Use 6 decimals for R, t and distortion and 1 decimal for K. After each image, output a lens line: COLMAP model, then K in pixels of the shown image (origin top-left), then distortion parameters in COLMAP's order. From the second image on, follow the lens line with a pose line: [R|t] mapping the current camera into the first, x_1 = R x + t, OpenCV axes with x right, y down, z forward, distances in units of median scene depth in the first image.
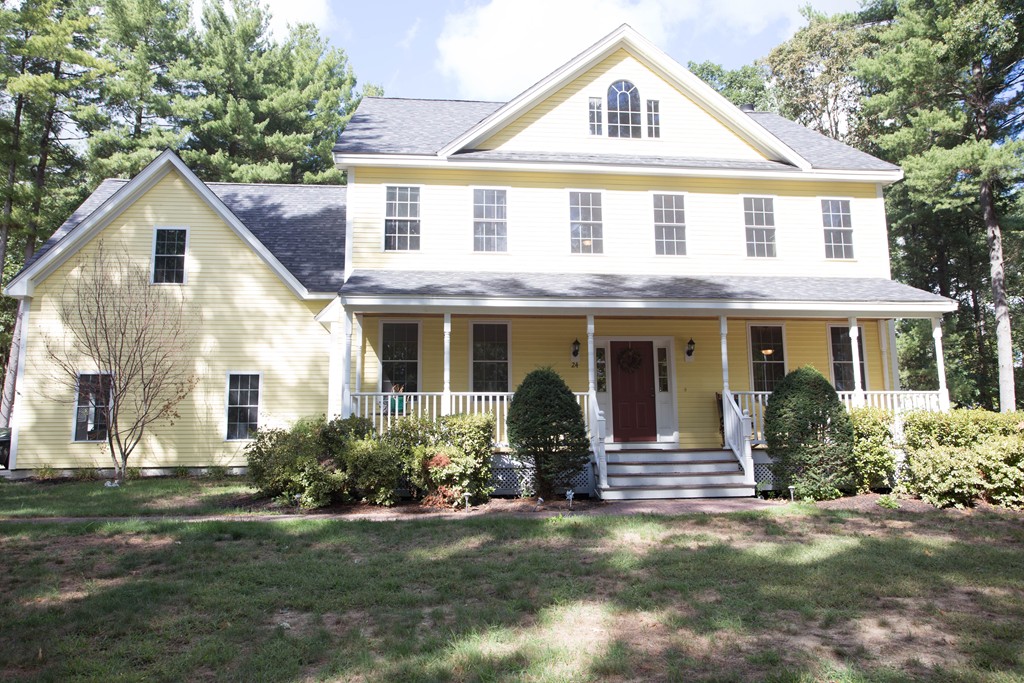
lens RADIAL K [[637.0, 0, 502.5], [0, 637.0, 351.8], [0, 0, 1]] dist [-0.060047, 0.060799]
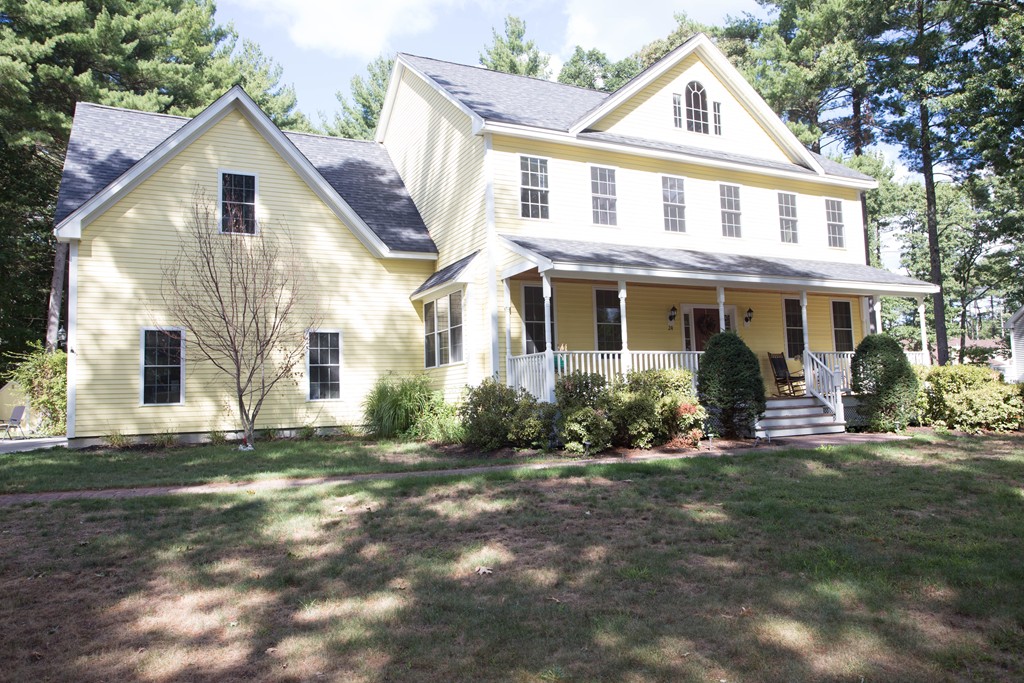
lens RADIAL K [[627.5, 0, 512.0], [0, 627.5, 341.5], [0, 0, 1]] dist [-0.054202, 0.053757]
pose [[0.952384, 0.007987, 0.304796, -0.468825], [-0.022144, 0.998829, 0.043019, 0.002539], [-0.304095, -0.047720, 0.951446, -0.000125]]
